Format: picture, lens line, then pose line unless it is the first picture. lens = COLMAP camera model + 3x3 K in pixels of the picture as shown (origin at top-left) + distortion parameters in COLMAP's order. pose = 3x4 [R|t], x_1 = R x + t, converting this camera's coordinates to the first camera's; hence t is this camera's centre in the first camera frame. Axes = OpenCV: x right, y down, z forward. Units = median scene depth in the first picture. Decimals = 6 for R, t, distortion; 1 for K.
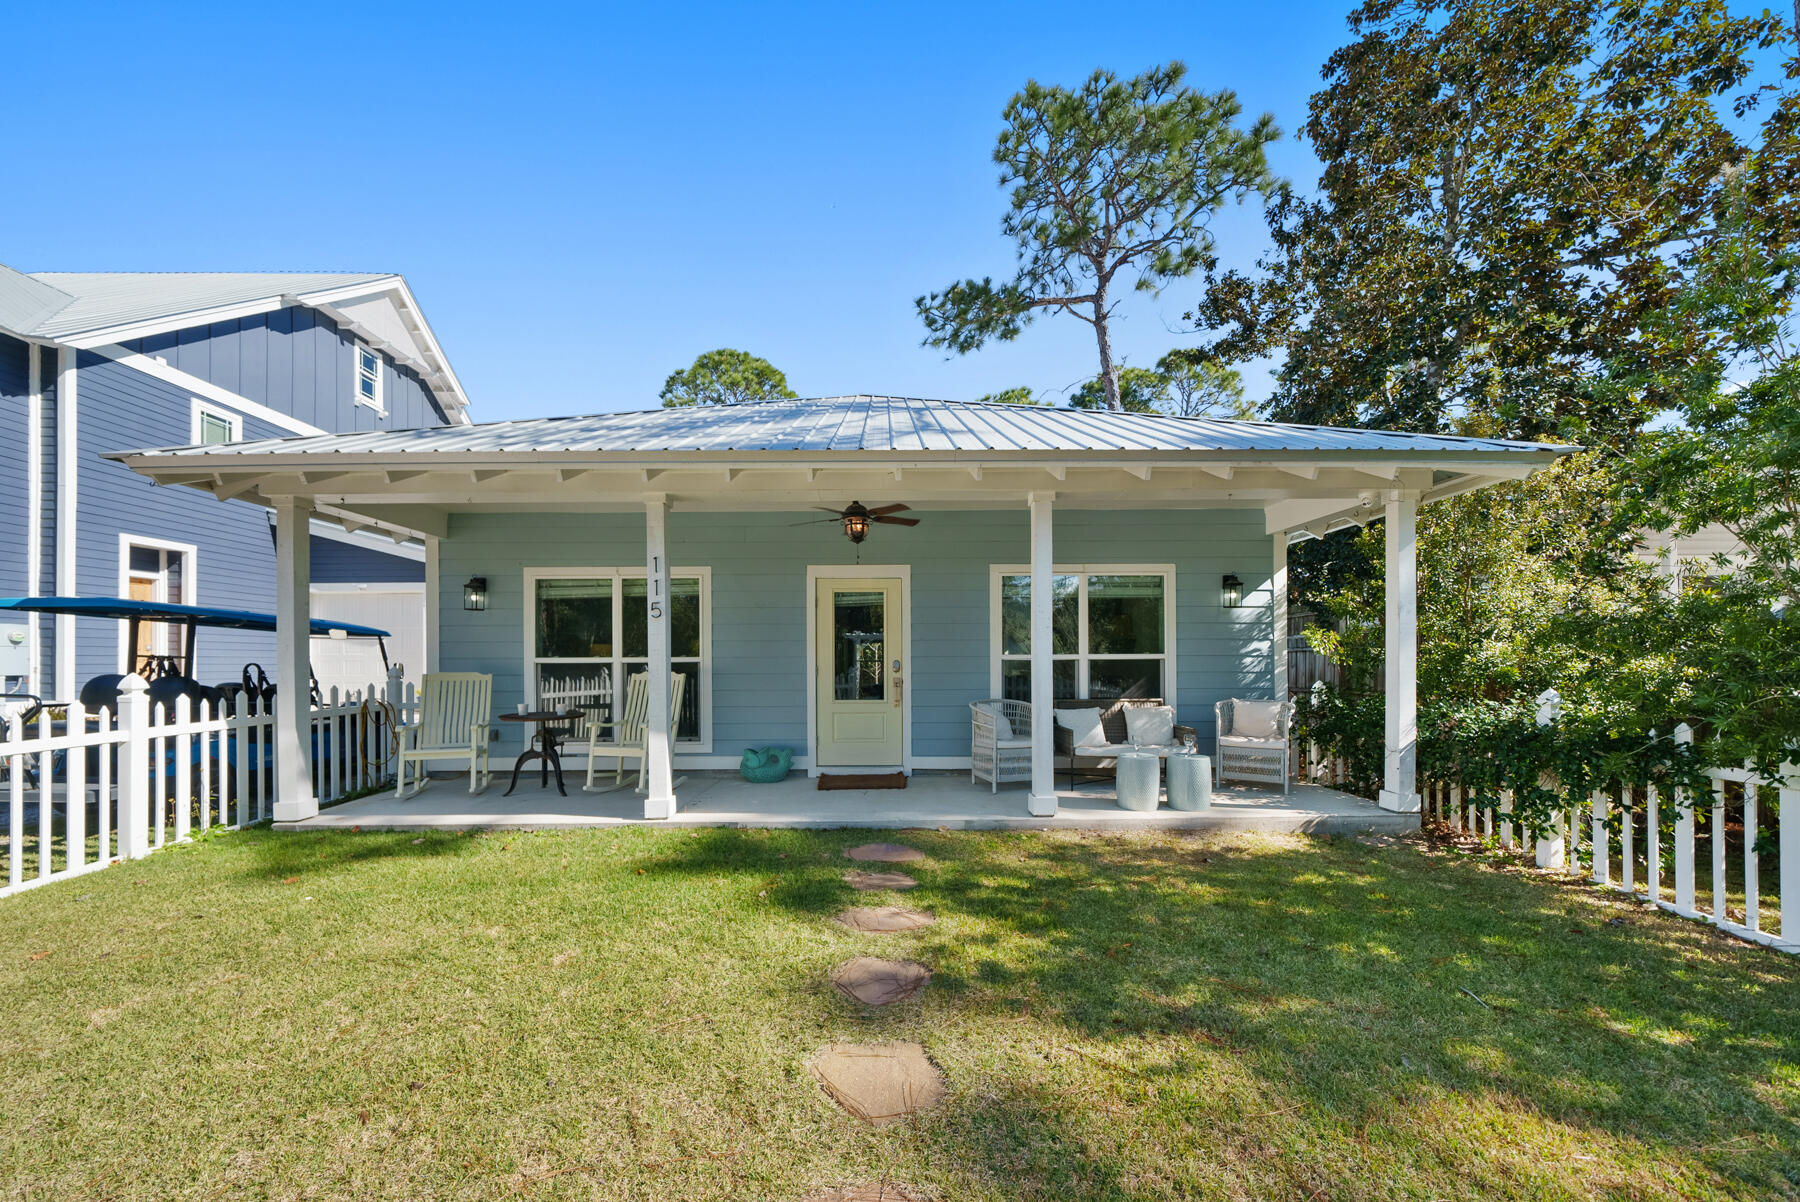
lens RADIAL K [[639.2, 0, 891.6], [0, 639.2, 659.6], [0, 0, 1]] dist [-0.001128, -0.000276]
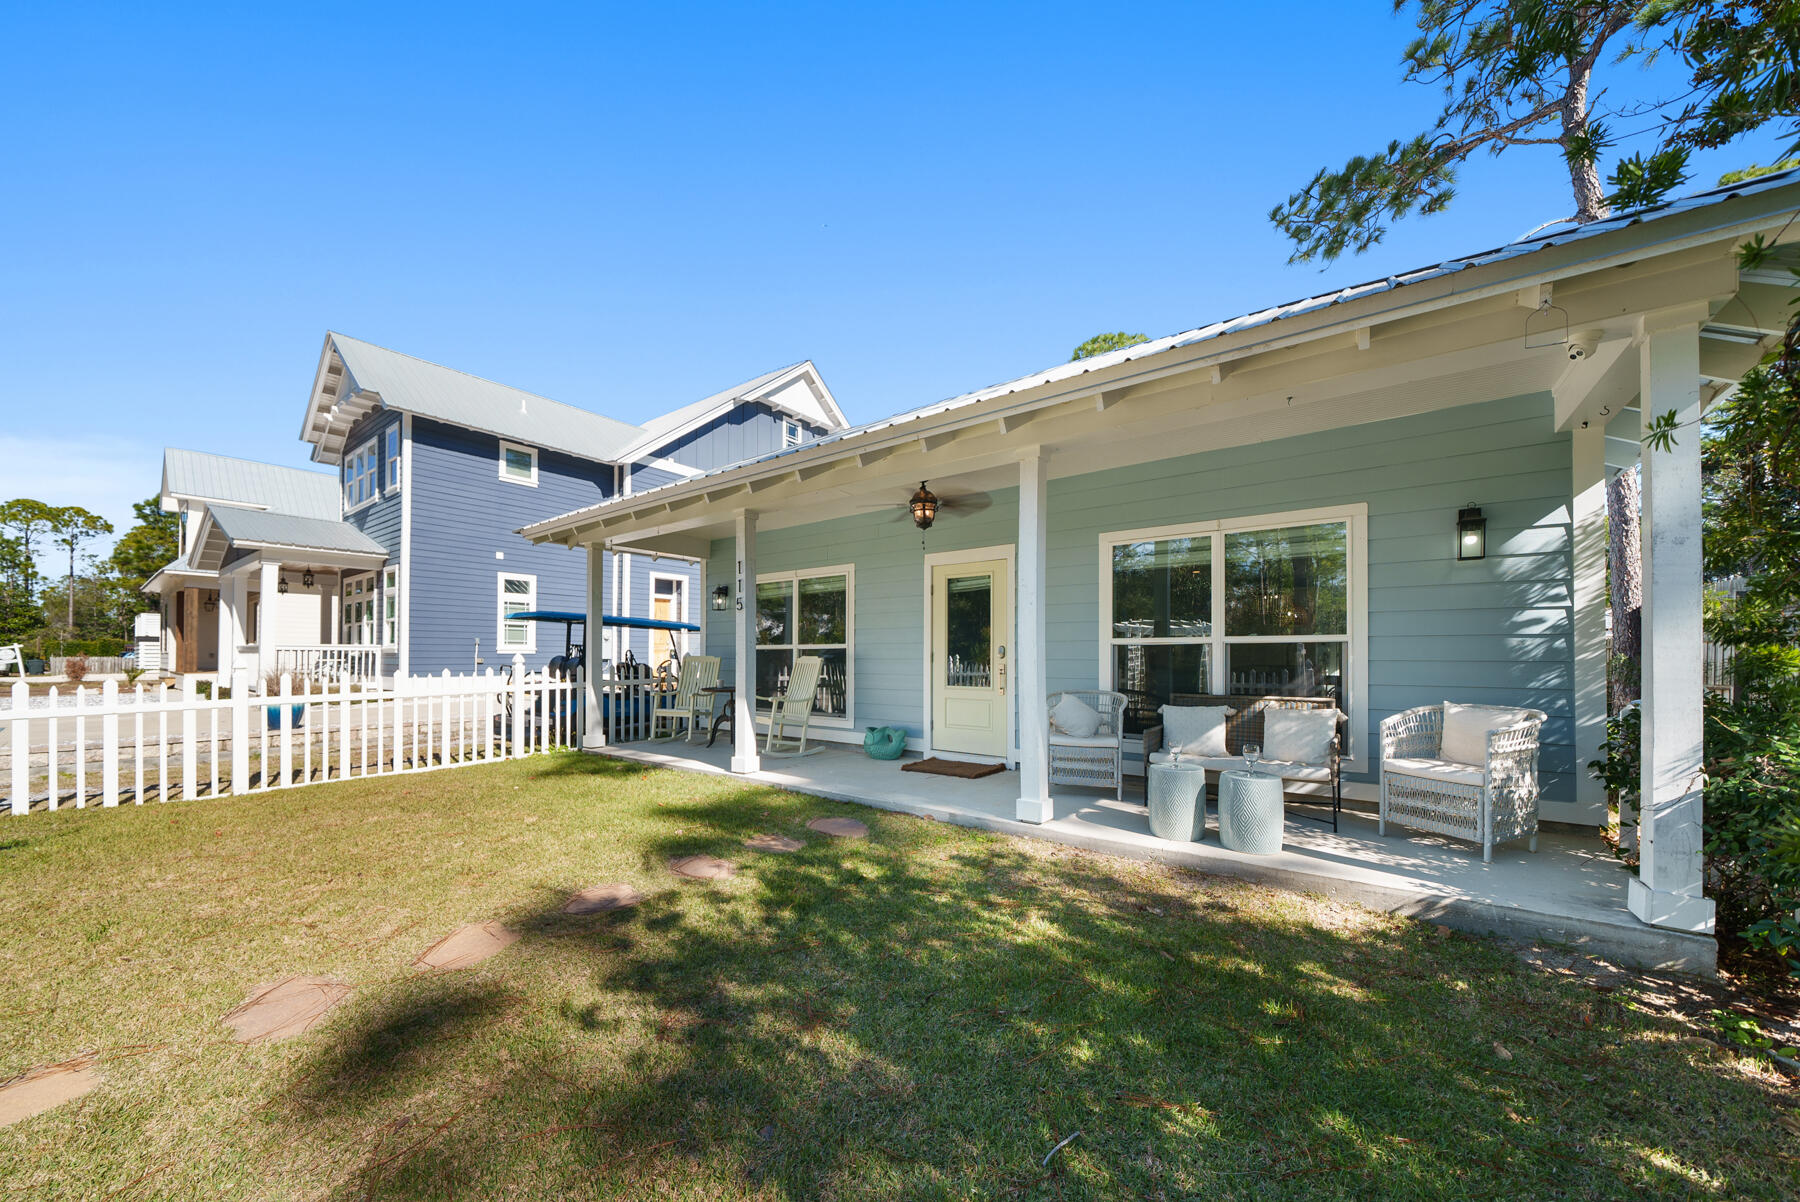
lens RADIAL K [[641.9, 0, 900.8], [0, 641.9, 652.6], [0, 0, 1]] dist [0.008403, -0.005166]
pose [[0.791699, 0.000987, -0.610910, 0.277460], [-0.001773, 0.999998, -0.000683, 0.007242], [0.610909, 0.001624, 0.791699, 0.089274]]
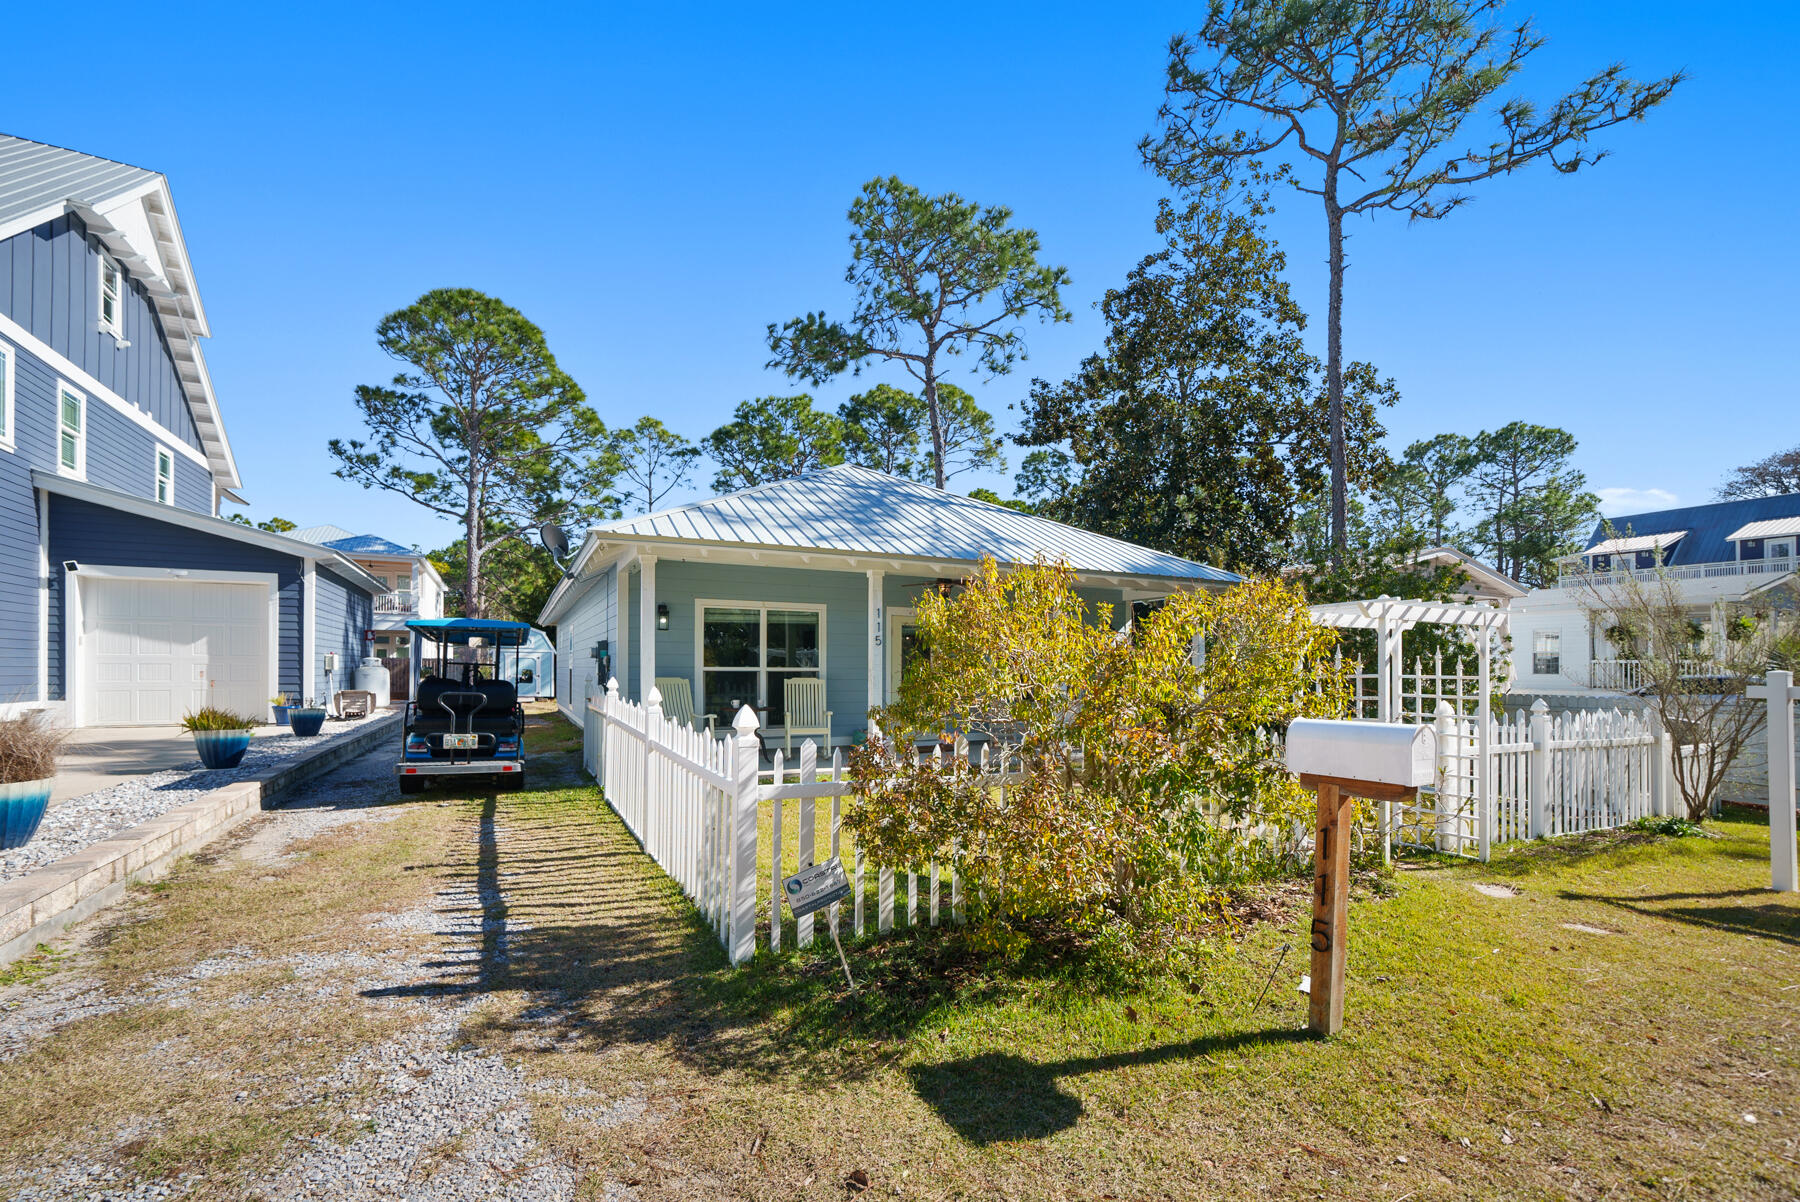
lens RADIAL K [[752.1, 0, 896.6], [0, 752.1, 672.0], [0, 0, 1]] dist [0.001719, -0.000257]
pose [[0.898558, 0.007723, 0.438788, -0.511561], [-0.010690, 0.999934, 0.004293, -0.001617], [-0.438725, -0.008548, 0.898581, -0.339315]]
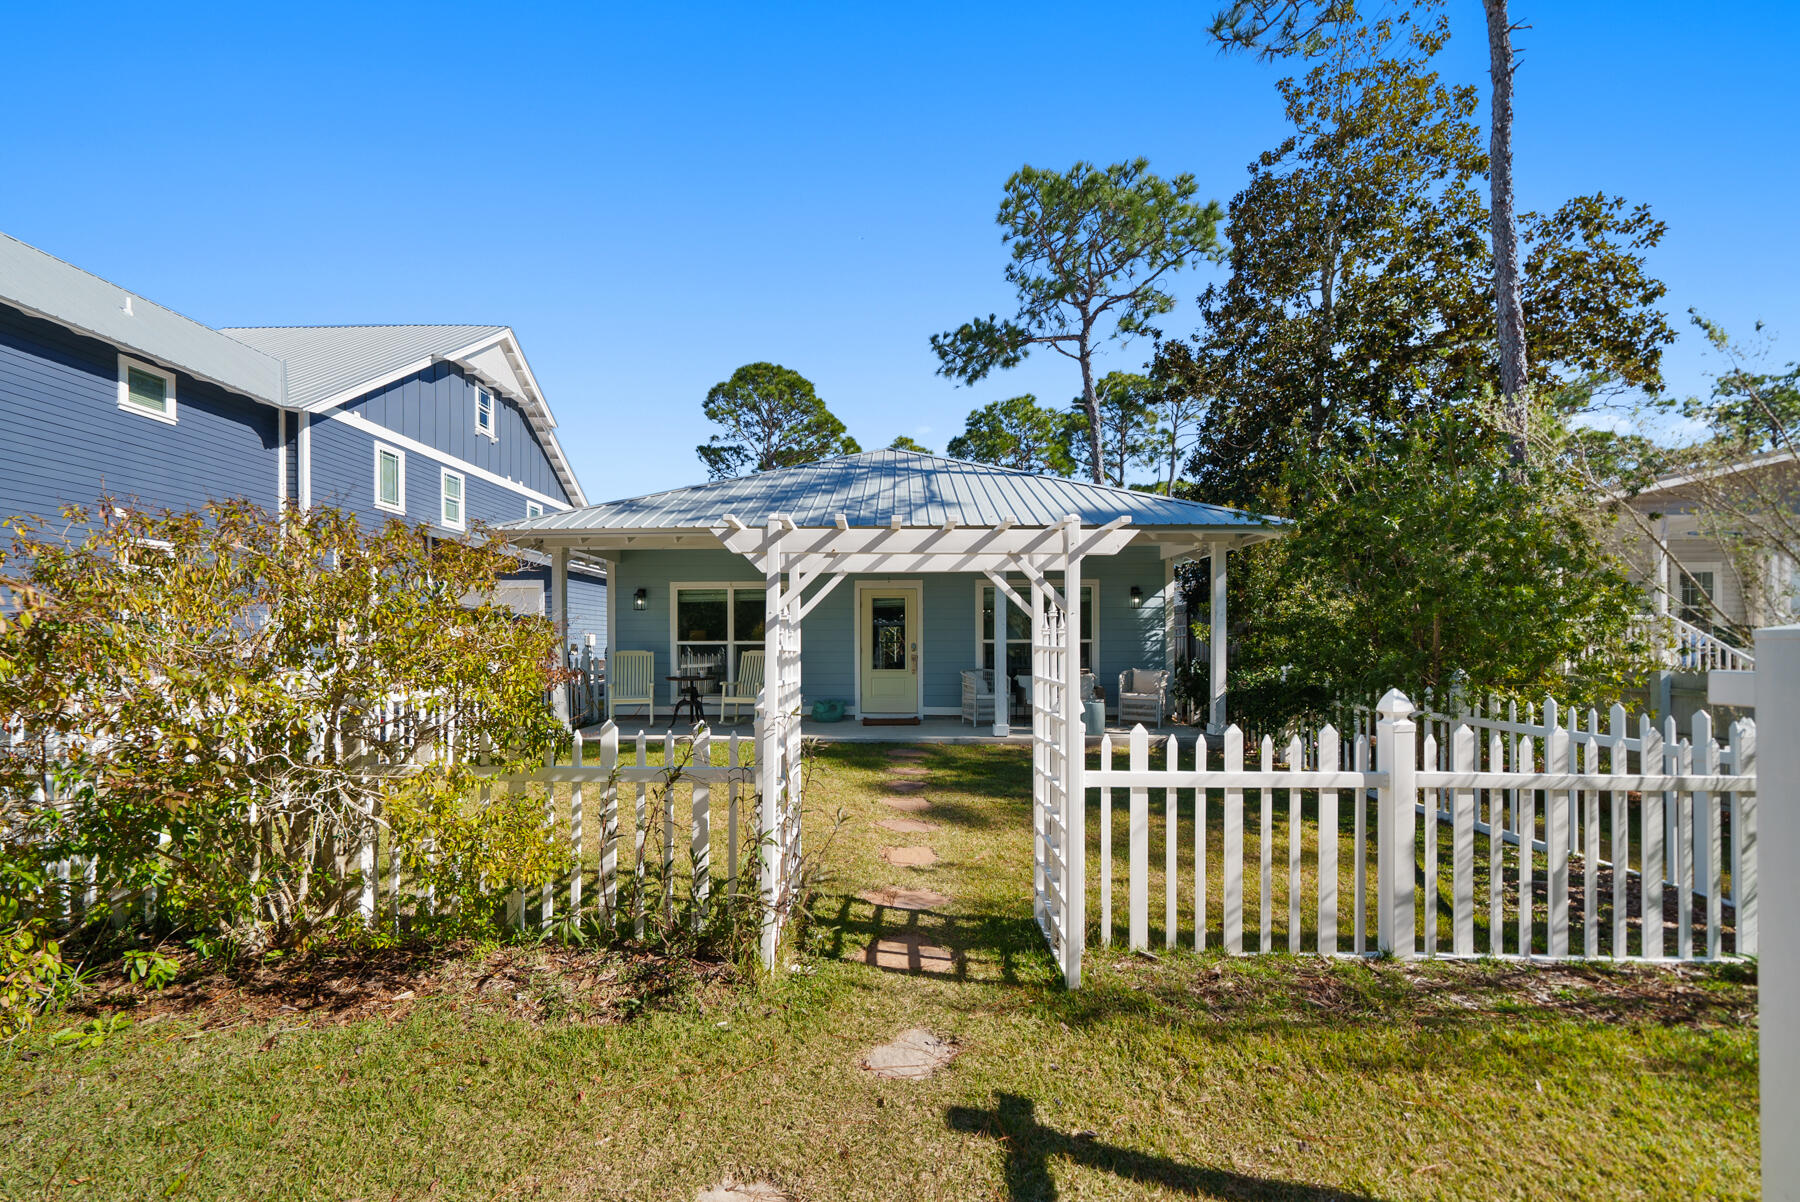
lens RADIAL K [[633.6, 0, 897.3], [0, 633.6, 644.5], [0, 0, 1]] dist [-0.001522, -0.000235]
pose [[0.999832, 0.002056, -0.018192, -0.002129], [-0.001926, 0.999973, 0.007133, -0.003645], [0.018206, -0.007097, 0.999809, -0.293955]]
